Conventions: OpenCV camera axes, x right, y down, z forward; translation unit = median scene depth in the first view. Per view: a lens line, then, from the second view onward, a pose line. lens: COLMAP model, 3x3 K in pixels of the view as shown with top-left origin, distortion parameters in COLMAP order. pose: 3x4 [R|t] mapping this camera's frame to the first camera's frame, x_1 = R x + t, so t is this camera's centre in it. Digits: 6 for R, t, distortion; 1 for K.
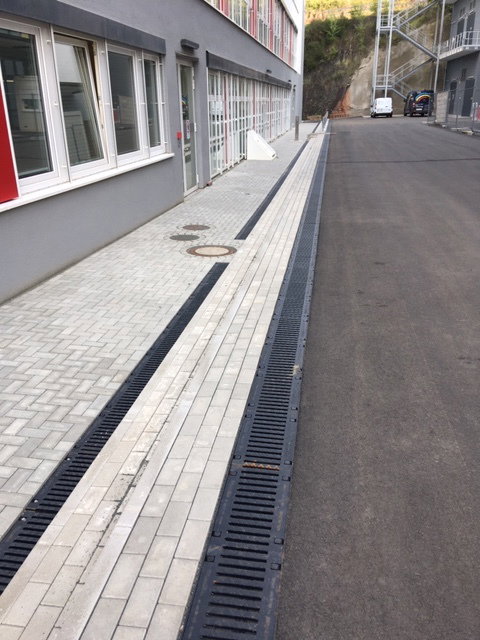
lens RADIAL K [[547.3, 0, 237.3], [0, 547.3, 322.3], [0, 0, 1]] dist [0.103161, -0.145439]
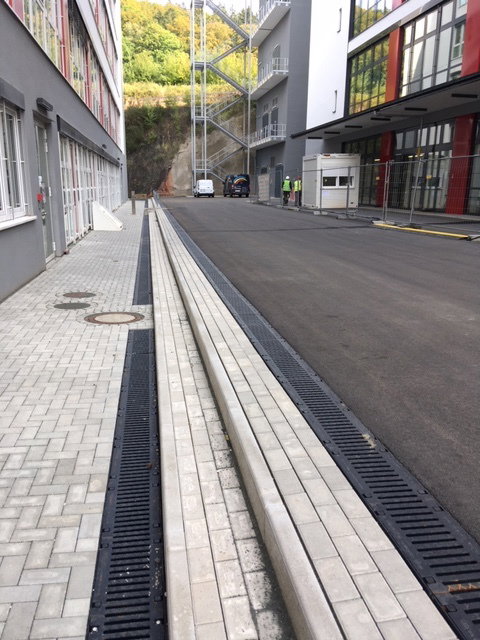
lens RADIAL K [[547.3, 0, 241.5], [0, 547.3, 320.6], [0, 0, 1]] dist [0.103161, -0.145439]
pose [[0.946818, -0.055230, 0.316996, -0.132399], [0.098115, 0.987797, -0.120953, -0.001967], [-0.306447, 0.145623, 0.940683, 0.124834]]
